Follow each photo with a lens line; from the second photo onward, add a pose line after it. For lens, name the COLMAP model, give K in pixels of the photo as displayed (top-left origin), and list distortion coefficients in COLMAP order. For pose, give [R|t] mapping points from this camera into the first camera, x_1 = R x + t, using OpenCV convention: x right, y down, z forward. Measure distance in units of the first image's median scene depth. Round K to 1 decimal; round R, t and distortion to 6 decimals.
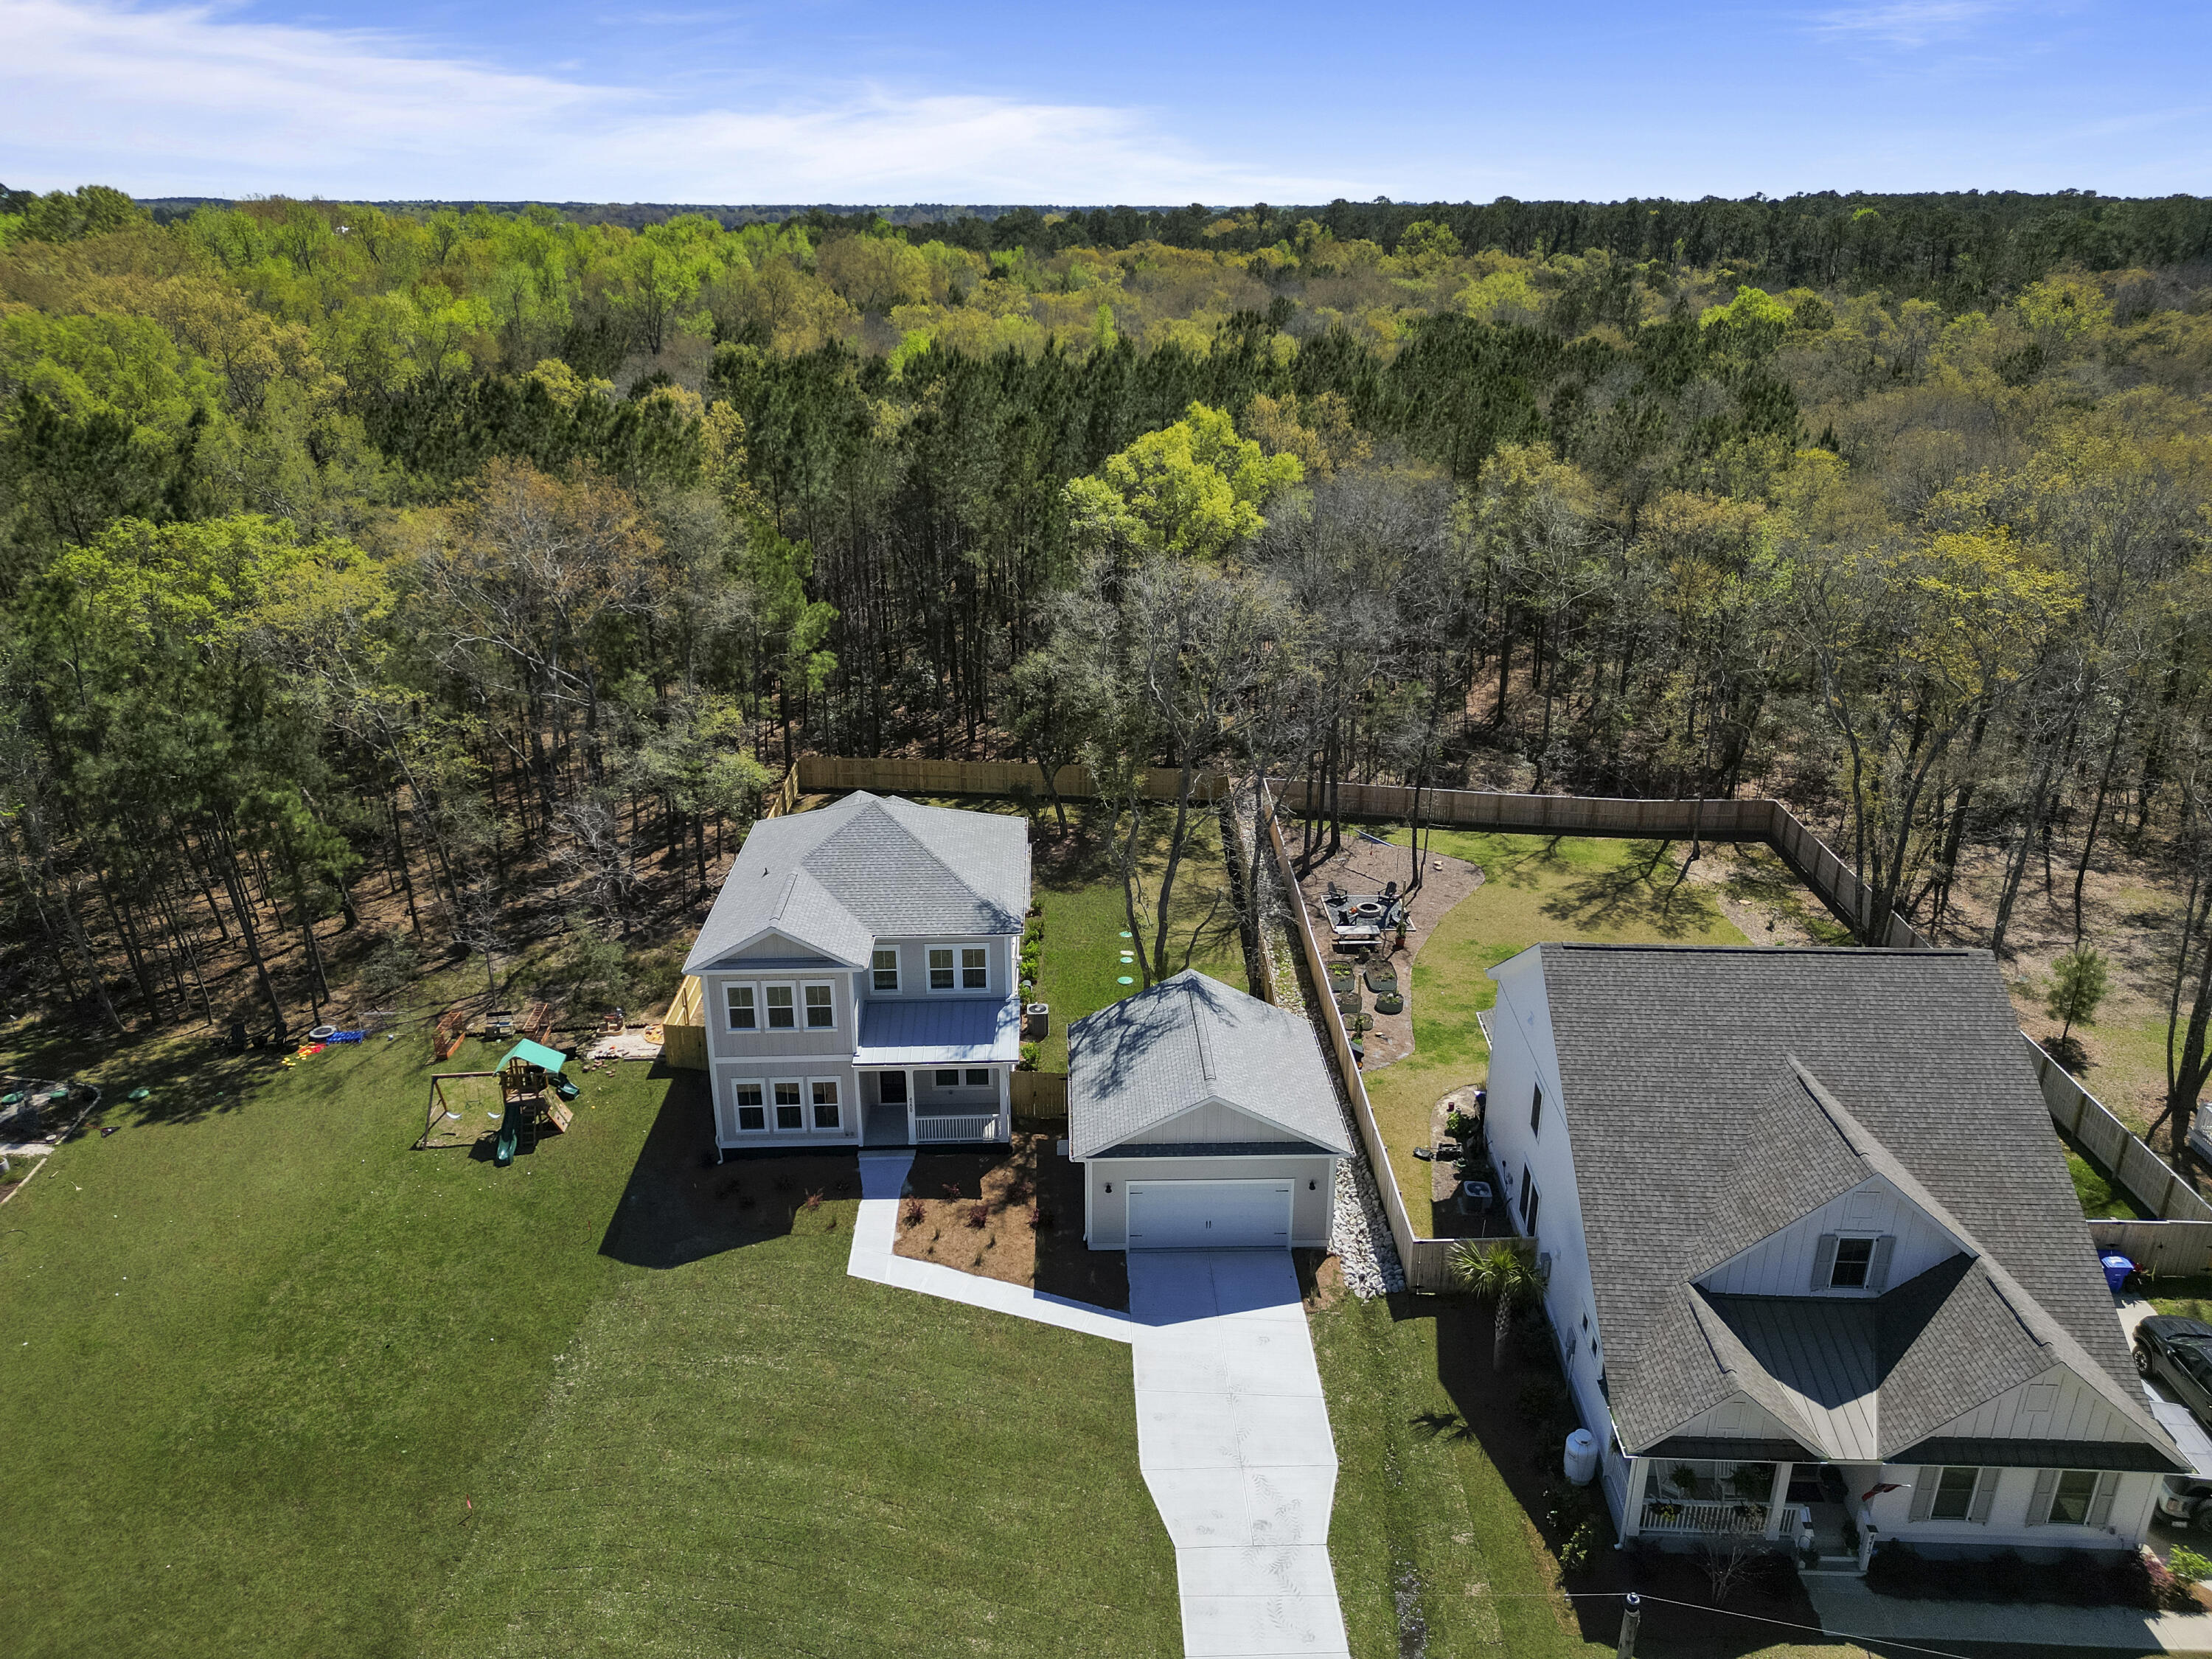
lens RADIAL K [[1545.7, 0, 1106.0], [0, 1545.7, 829.5], [0, 0, 1]] dist [0.080248, -0.059038]
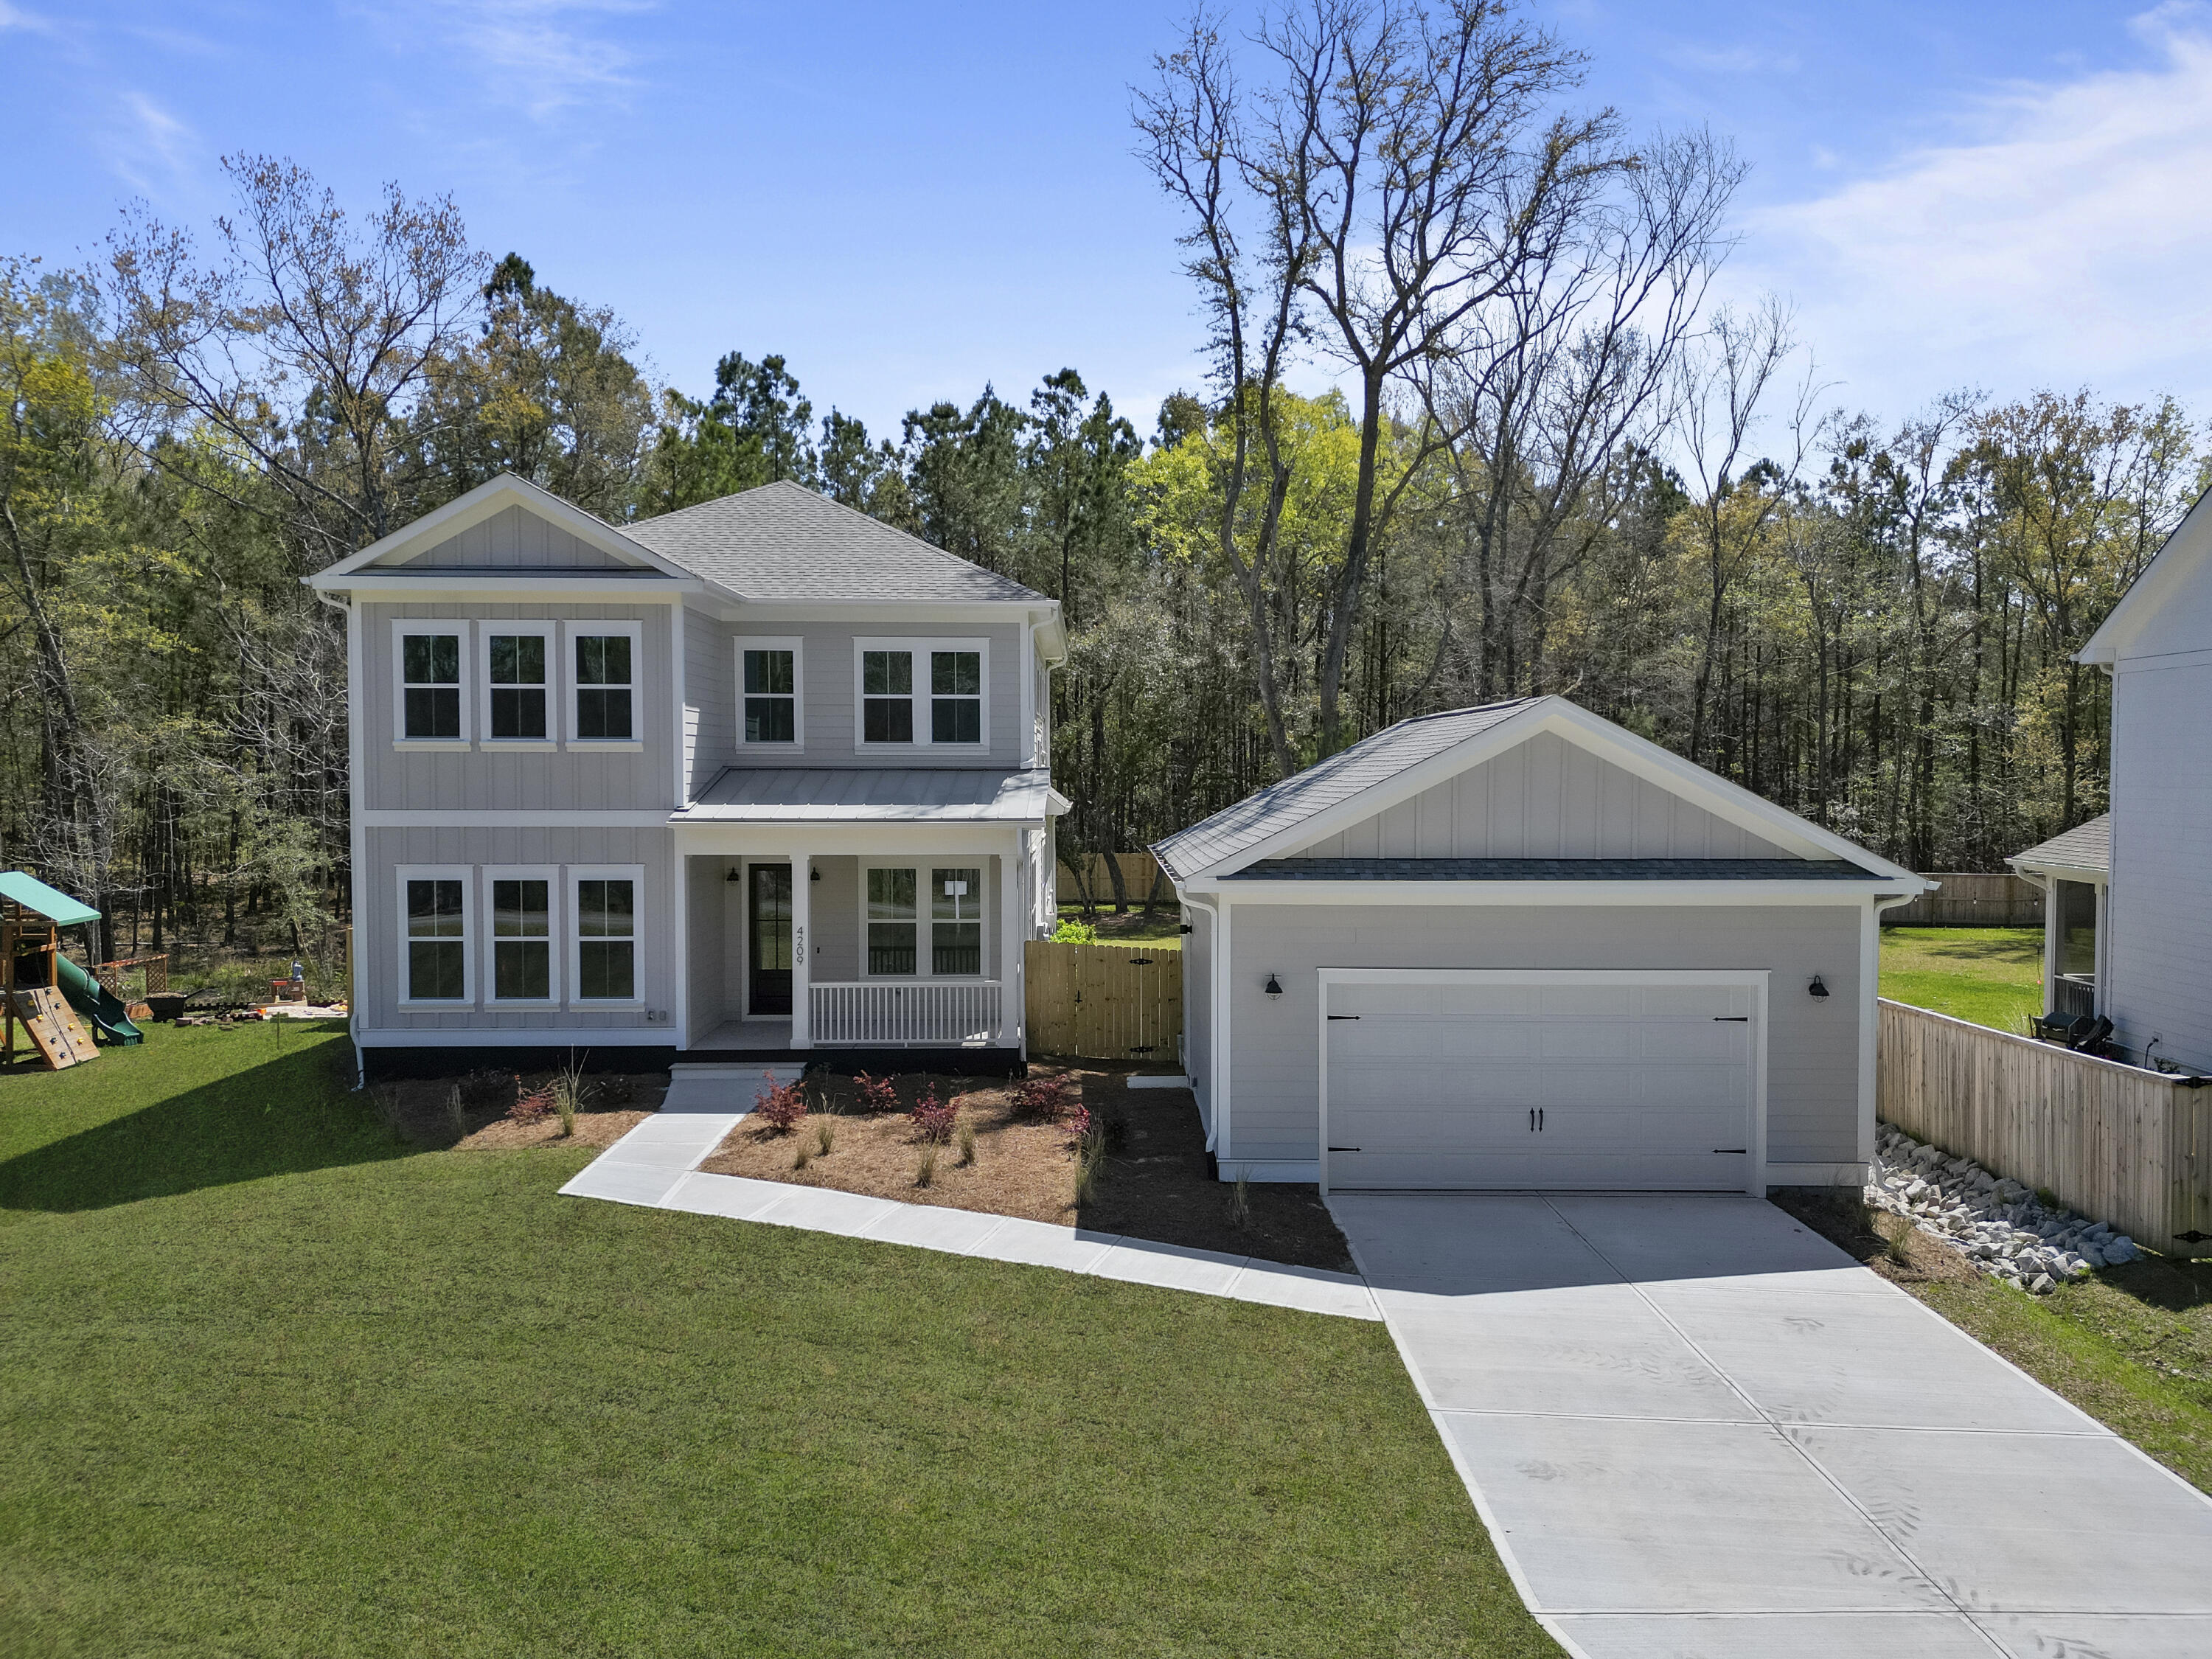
lens RADIAL K [[1547.5, 0, 1106.0], [0, 1547.5, 829.5], [0, 0, 1]] dist [0.068492, -0.062825]
pose [[0.999709, 0.000005, -0.024136, -0.028418], [-0.008053, 0.942772, -0.333341, 0.300975], [0.022754, 0.333438, 0.942497, 0.588214]]
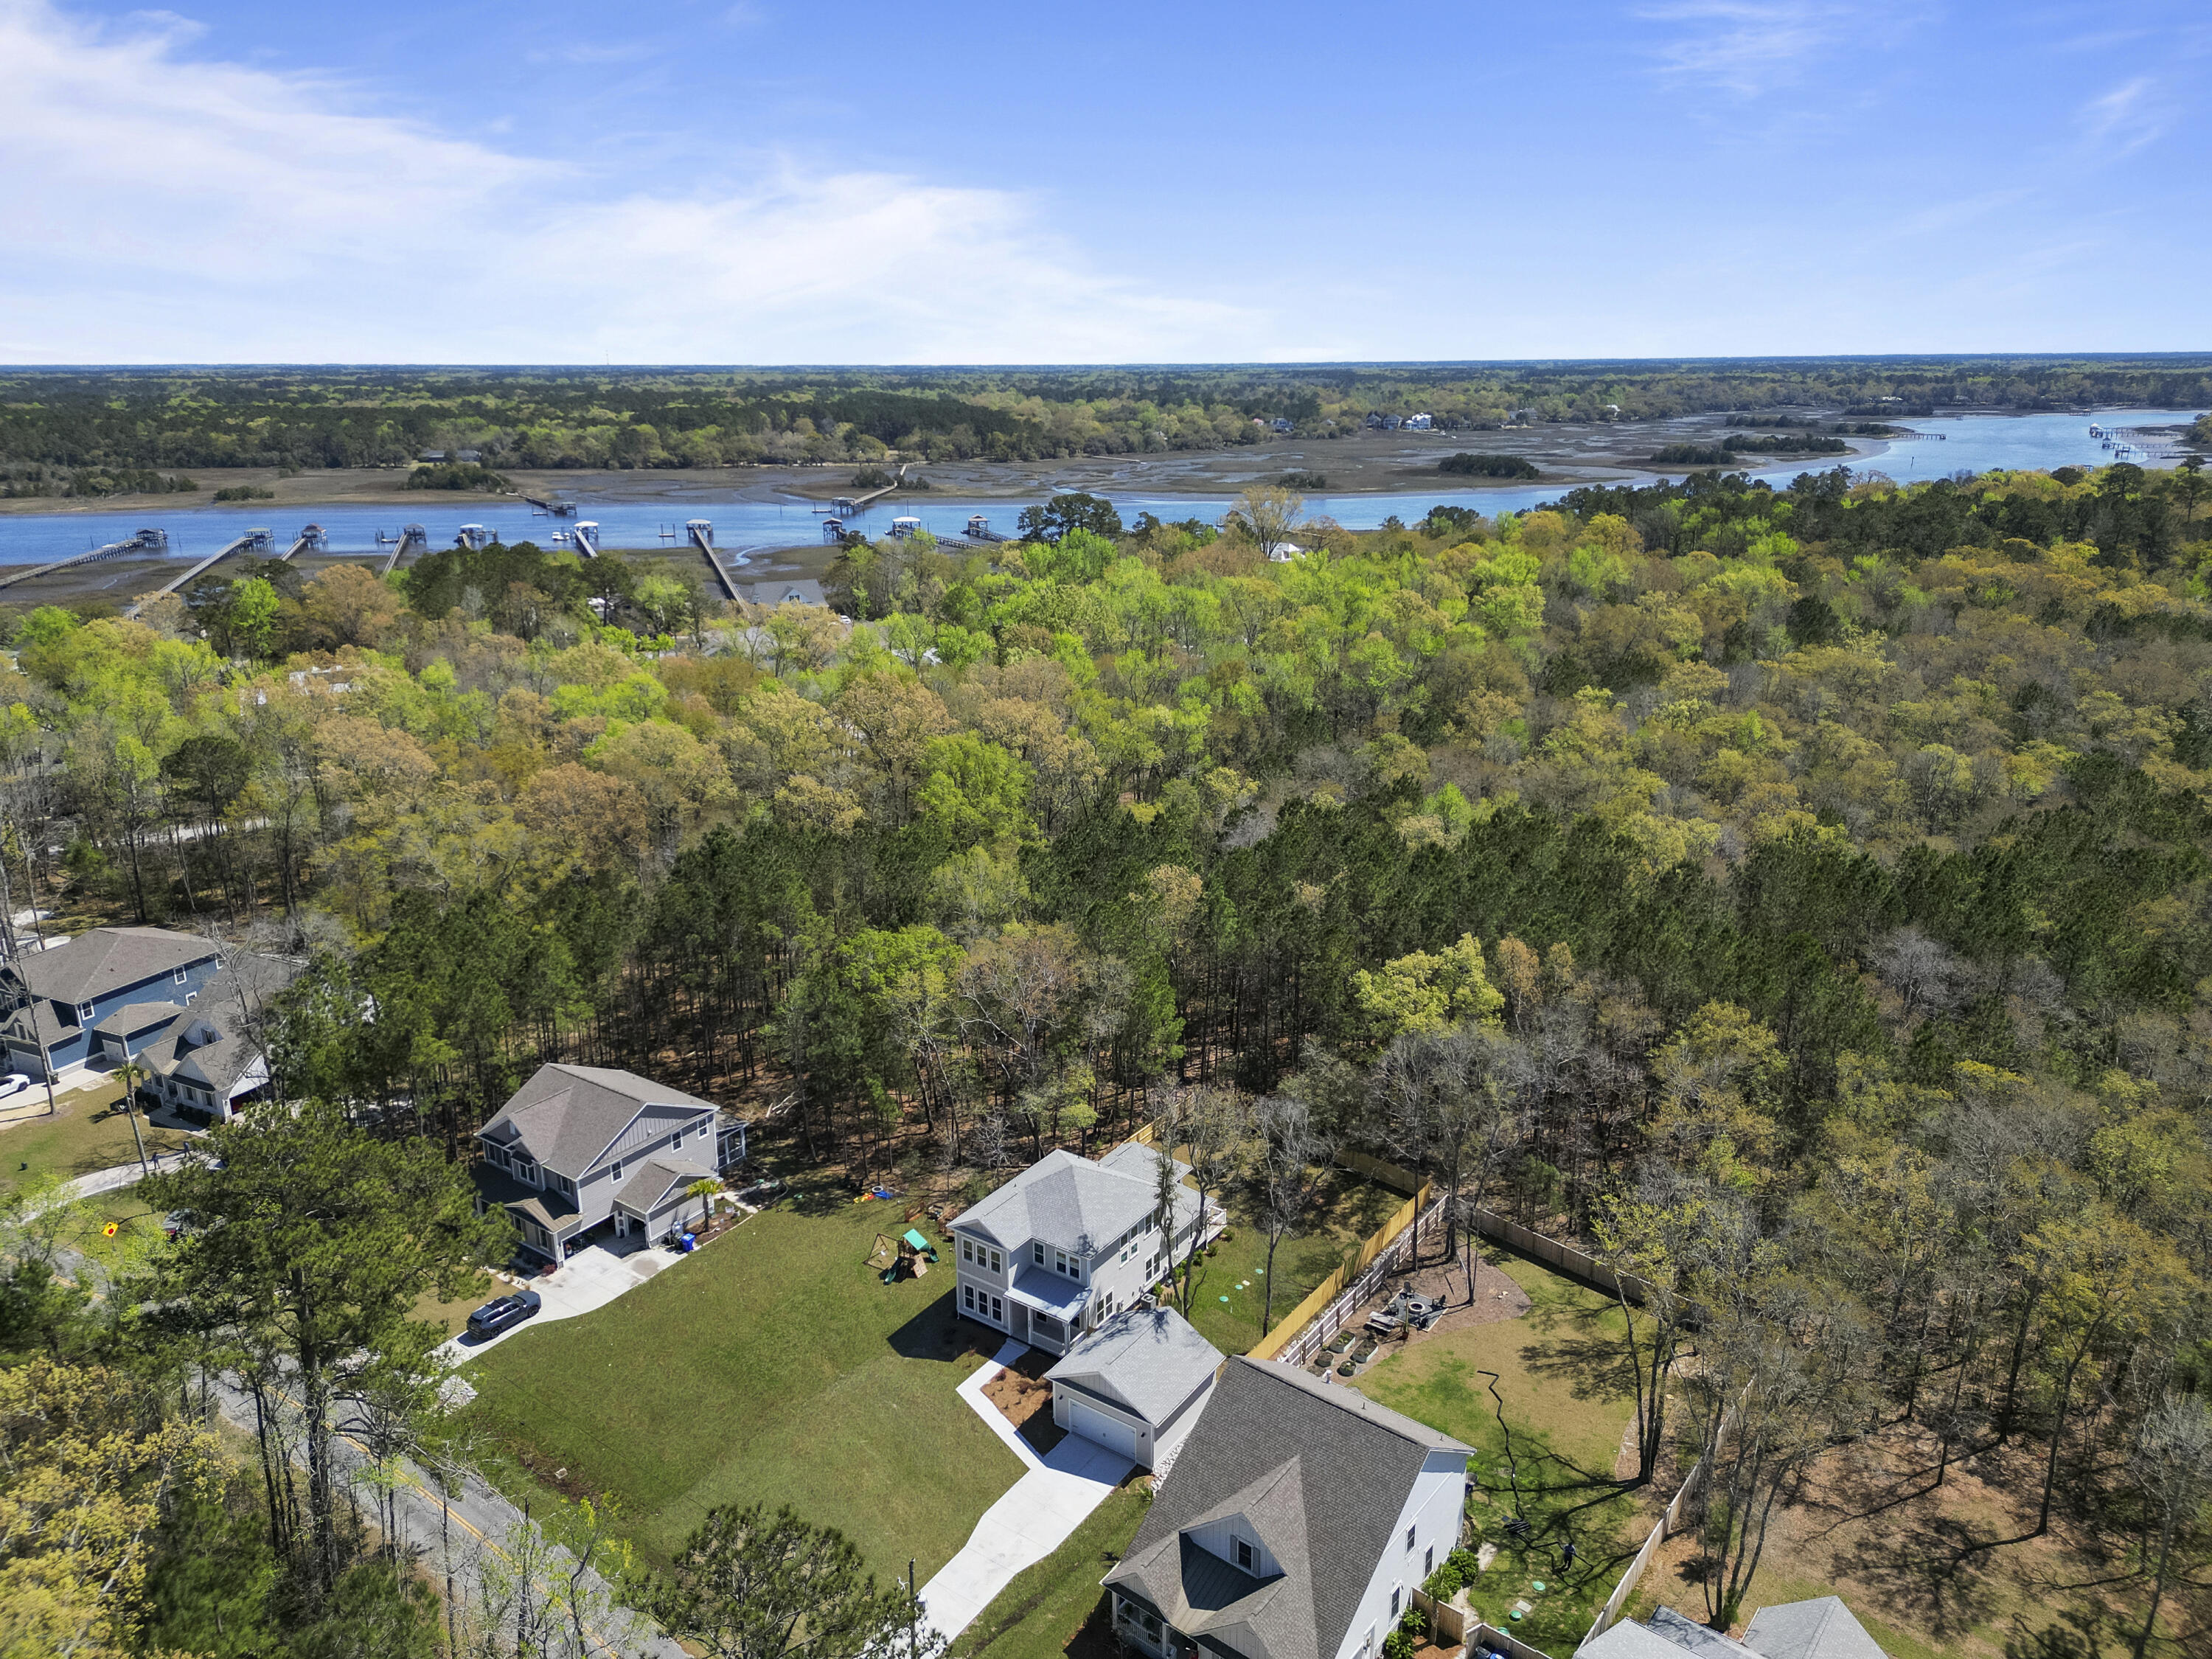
lens RADIAL K [[1547.5, 0, 1106.0], [0, 1547.5, 829.5], [0, 0, 1]] dist [0.068492, -0.062825]
pose [[0.802313, 0.172499, -0.571435, 1.039790], [-0.219540, 0.975506, -0.013765, -0.462373], [0.555064, 0.136497, 0.820532, -0.733045]]
